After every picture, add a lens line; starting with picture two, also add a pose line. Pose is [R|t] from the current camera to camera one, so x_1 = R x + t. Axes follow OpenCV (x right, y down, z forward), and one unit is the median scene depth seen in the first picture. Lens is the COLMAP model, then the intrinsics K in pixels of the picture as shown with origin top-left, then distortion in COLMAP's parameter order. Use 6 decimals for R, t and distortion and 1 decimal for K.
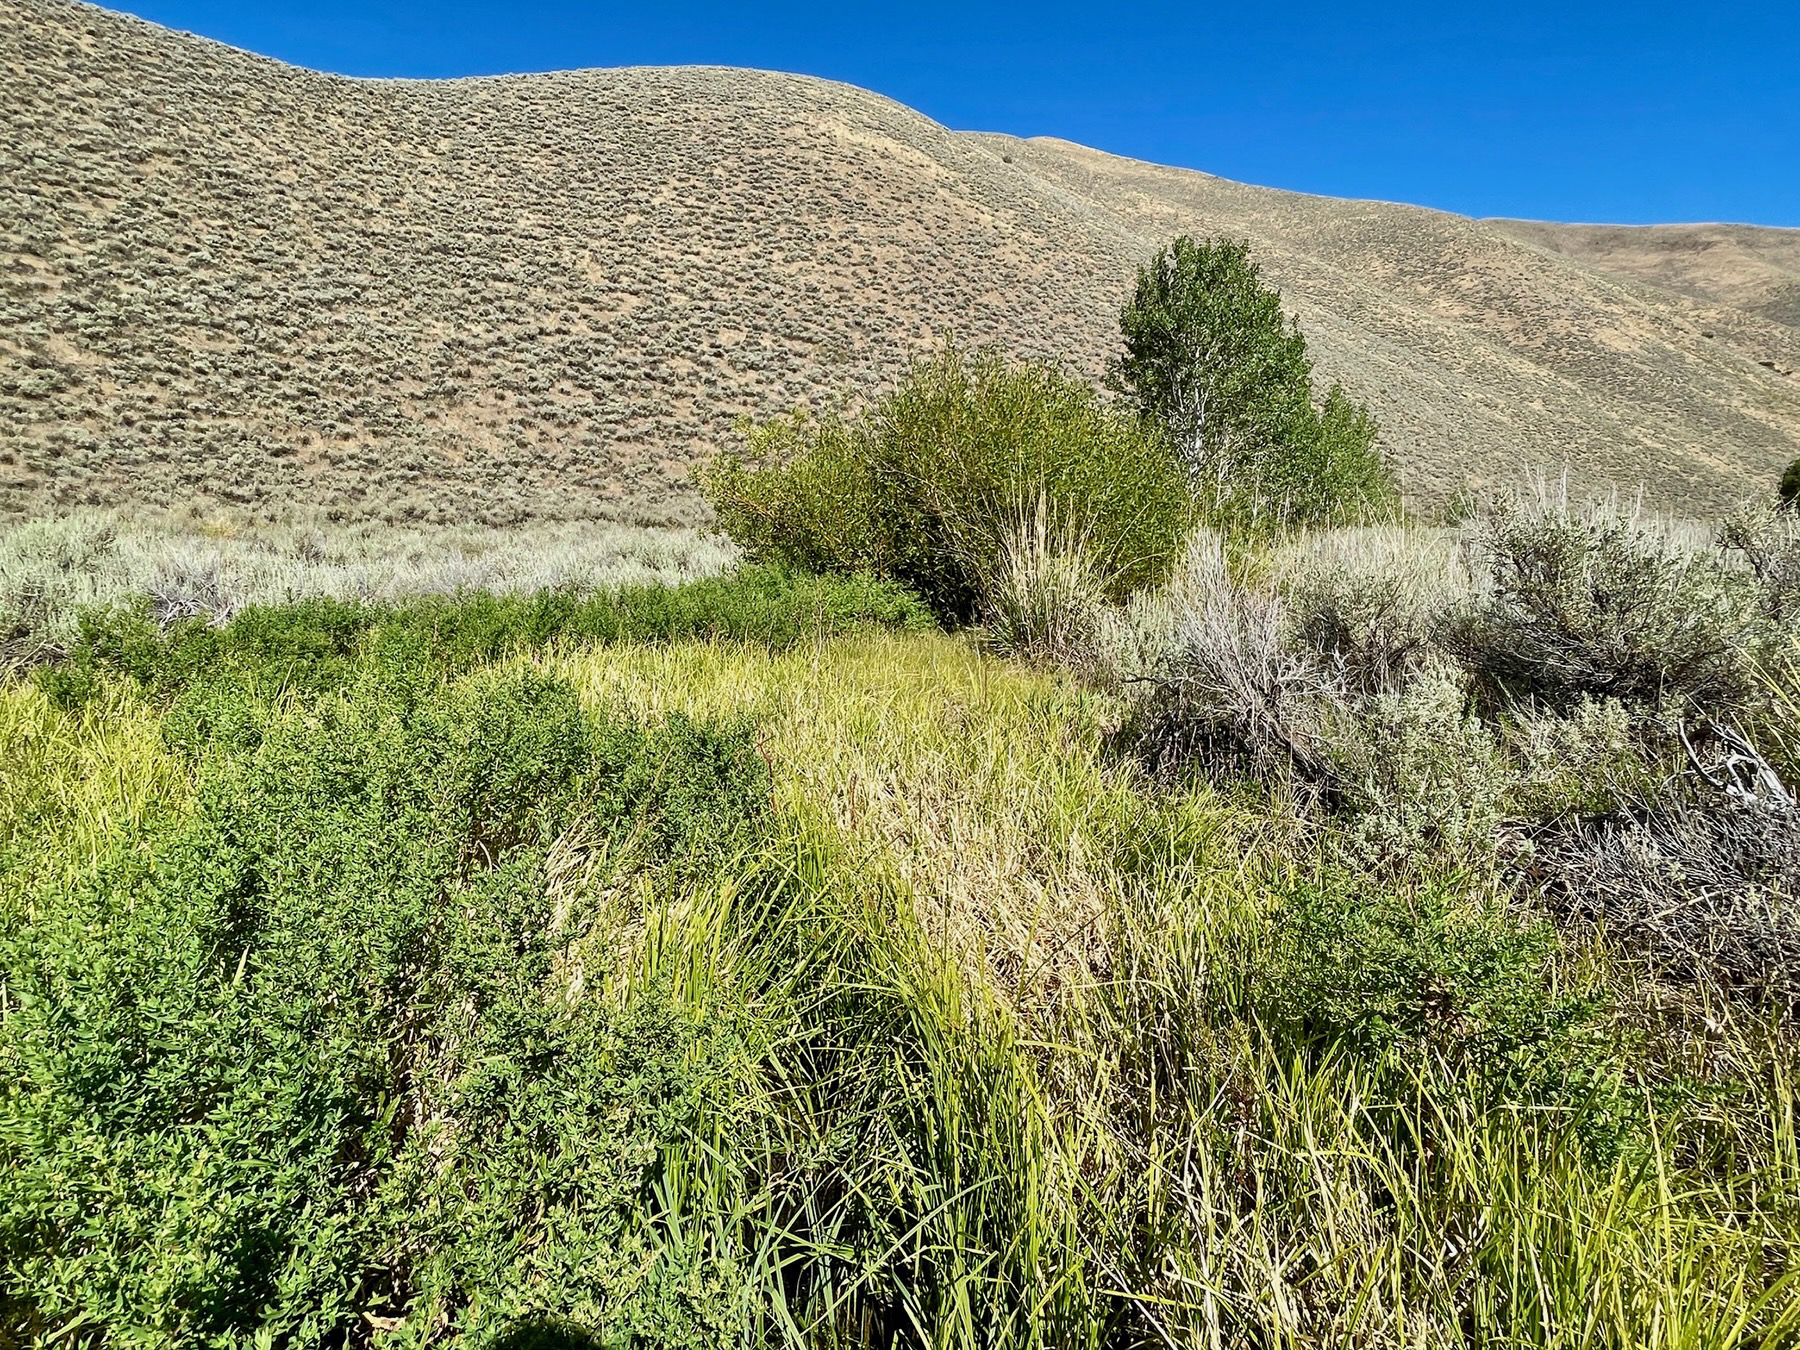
lens RADIAL K [[970.5, 0, 899.9], [0, 970.5, 671.9], [0, 0, 1]] dist [0.000016, 0.000356]
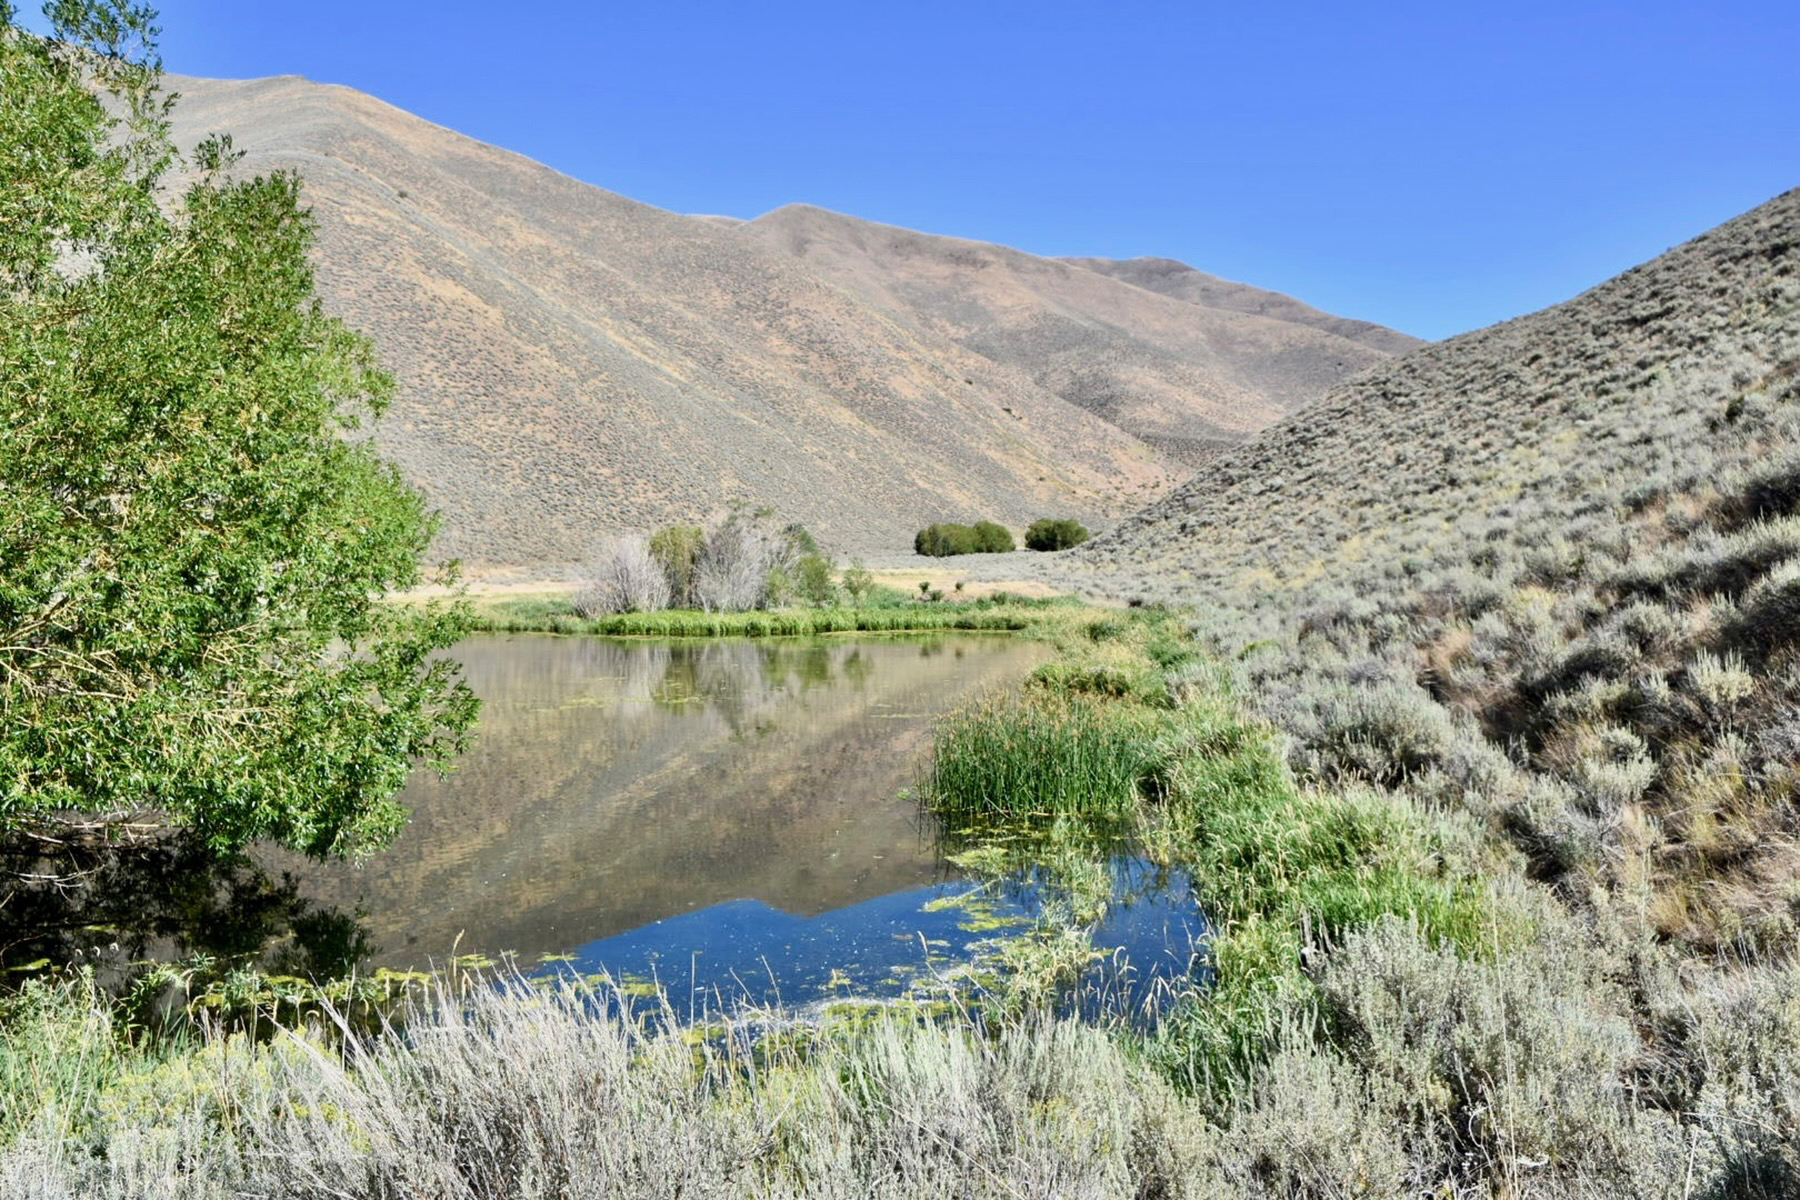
lens RADIAL K [[1400.9, 0, 899.8], [0, 1400.9, 597.0], [0, 0, 1]] dist [-0.000230, -0.000012]
pose [[0.828461, -0.029682, 0.559259, -0.228940], [0.085184, 0.993654, -0.073450, 0.042109], [-0.553530, 0.108491, 0.825733, -0.372436]]
